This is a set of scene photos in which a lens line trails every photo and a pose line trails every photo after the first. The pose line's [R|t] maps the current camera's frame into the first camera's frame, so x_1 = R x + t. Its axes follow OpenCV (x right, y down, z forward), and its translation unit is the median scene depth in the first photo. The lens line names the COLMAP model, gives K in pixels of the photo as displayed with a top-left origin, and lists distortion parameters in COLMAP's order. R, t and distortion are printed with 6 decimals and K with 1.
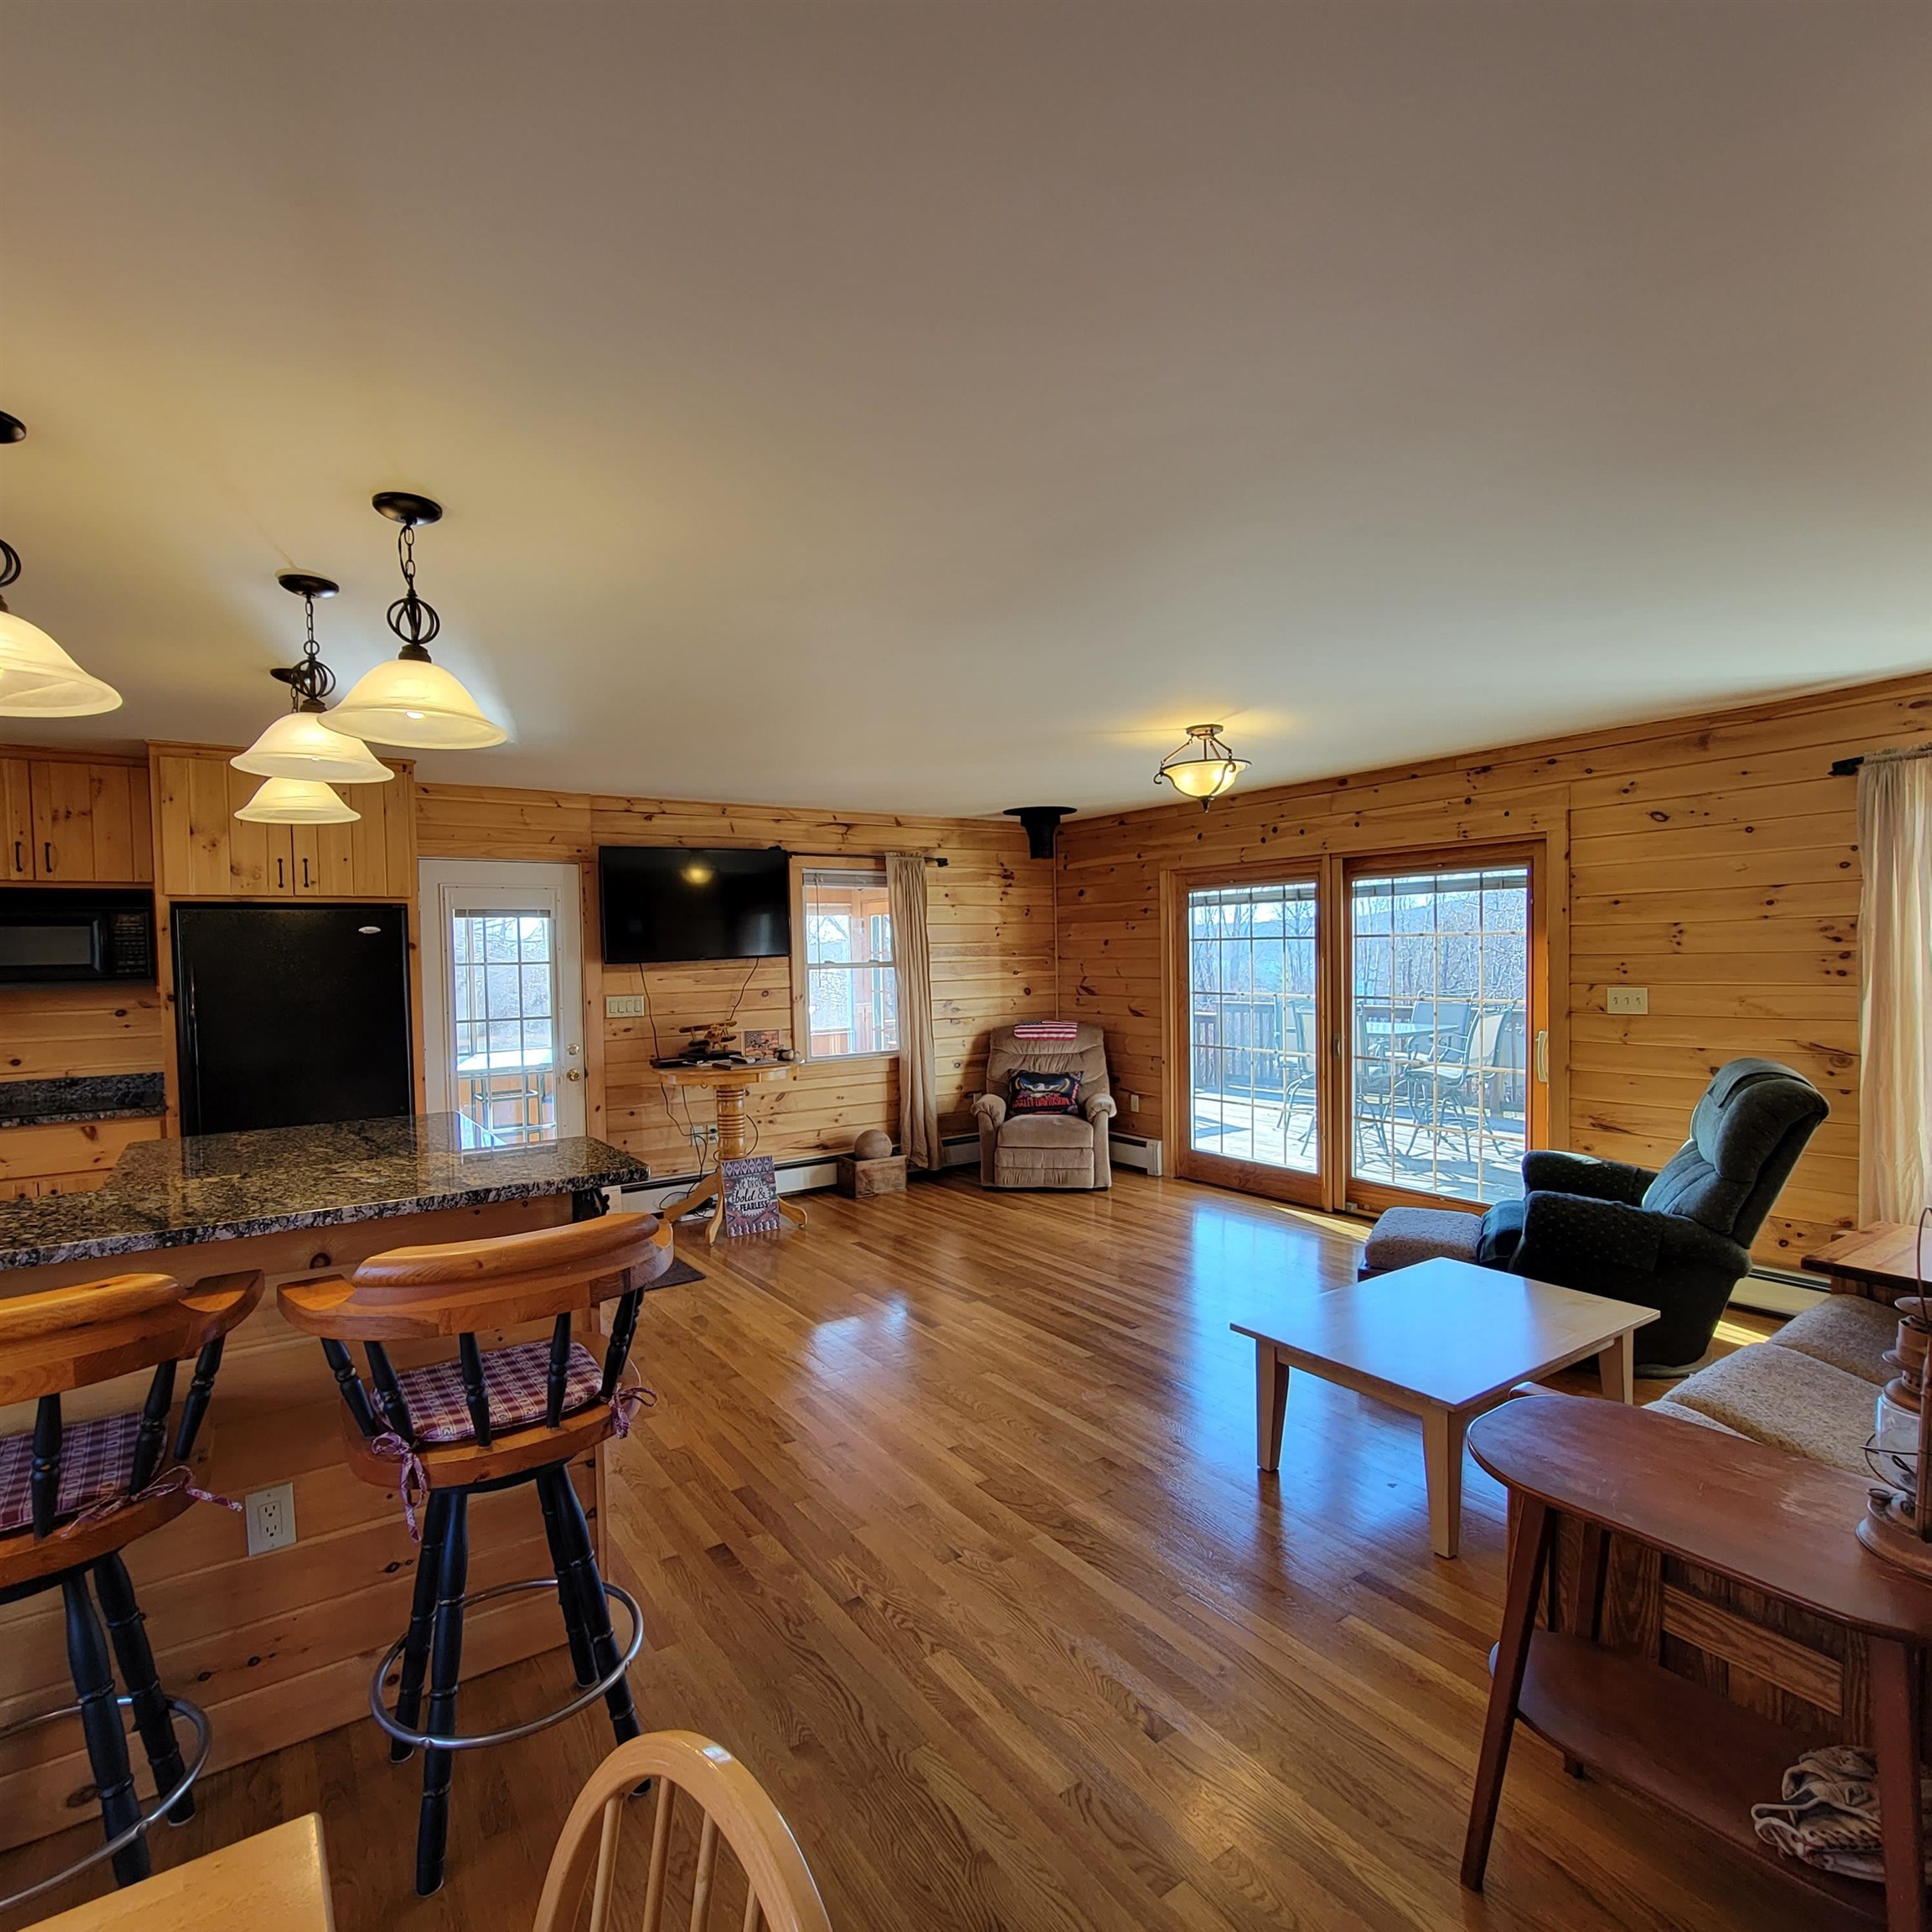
lens RADIAL K [[1050.3, 0, 959.3], [0, 1050.3, 983.6], [0, 0, 1]] dist [-0.002843, 0.000073]
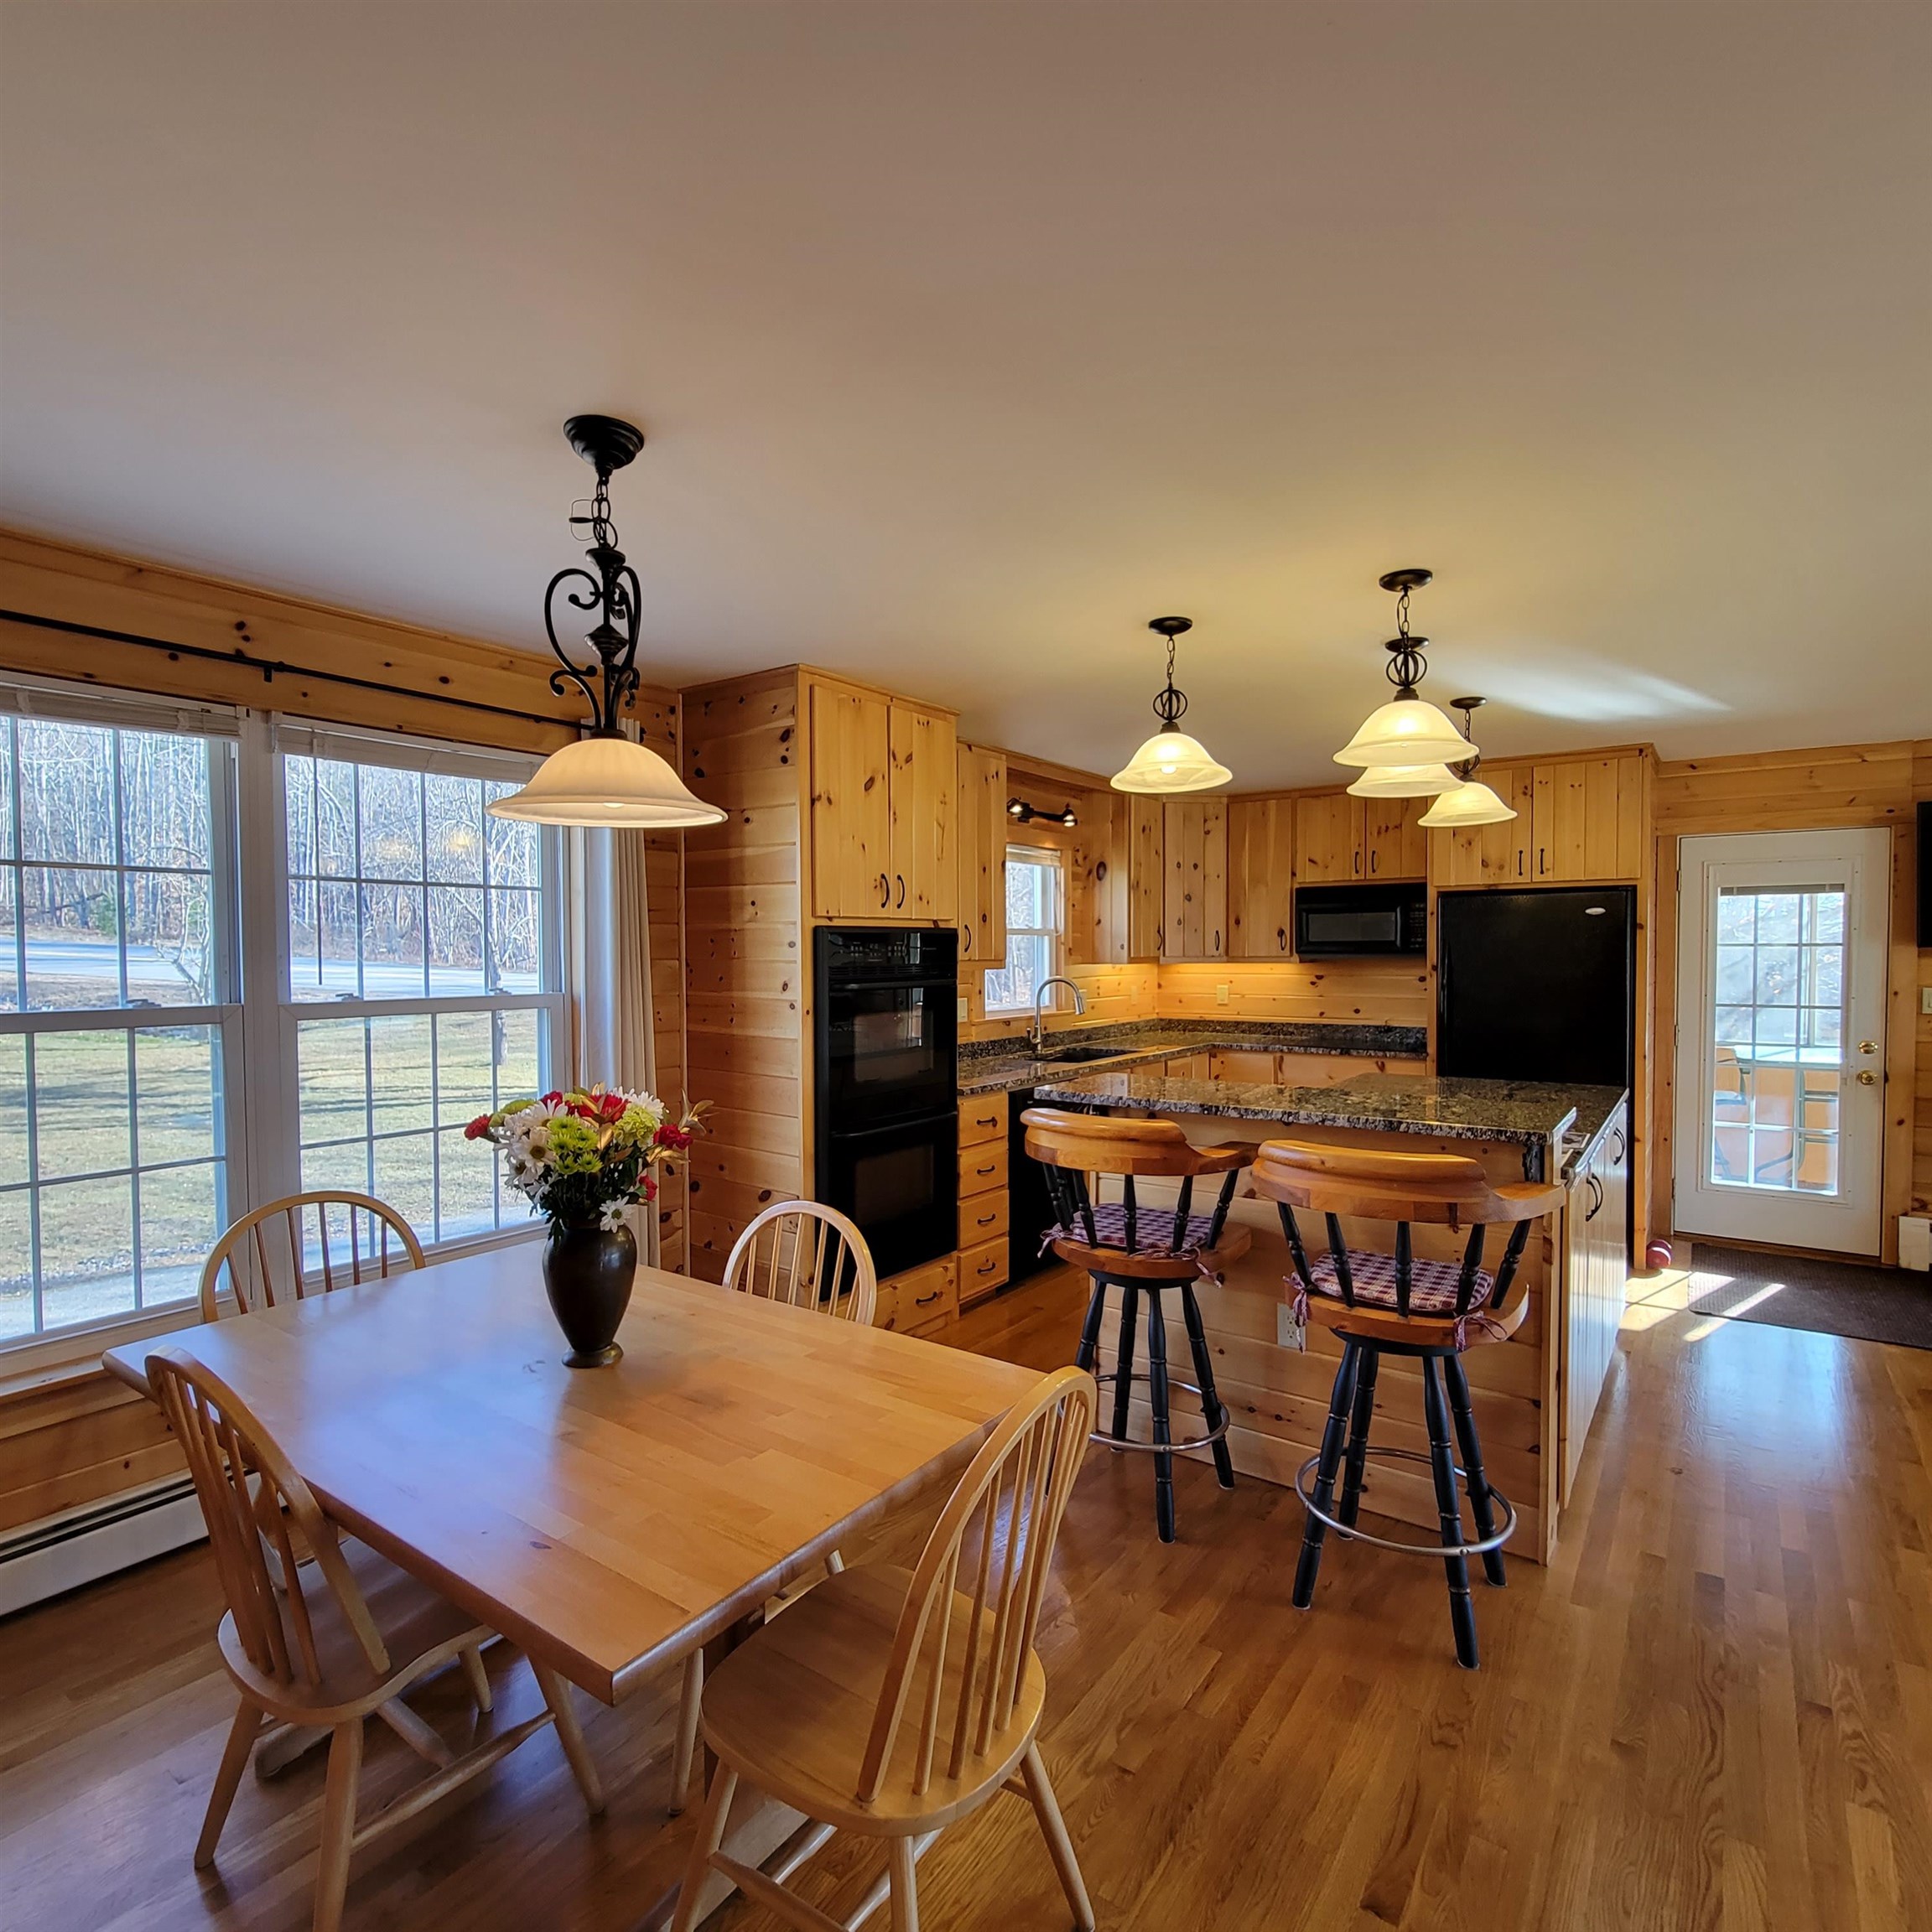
lens RADIAL K [[1050.3, 0, 963.8], [0, 1050.3, 973.5], [0, 0, 1]] dist [-0.002843, 0.000073]
pose [[0.340383, 0.038070, -0.939516, 0.240281], [-0.029224, 0.999126, 0.029898, -0.000962], [0.939833, 0.017279, 0.341197, 0.036072]]
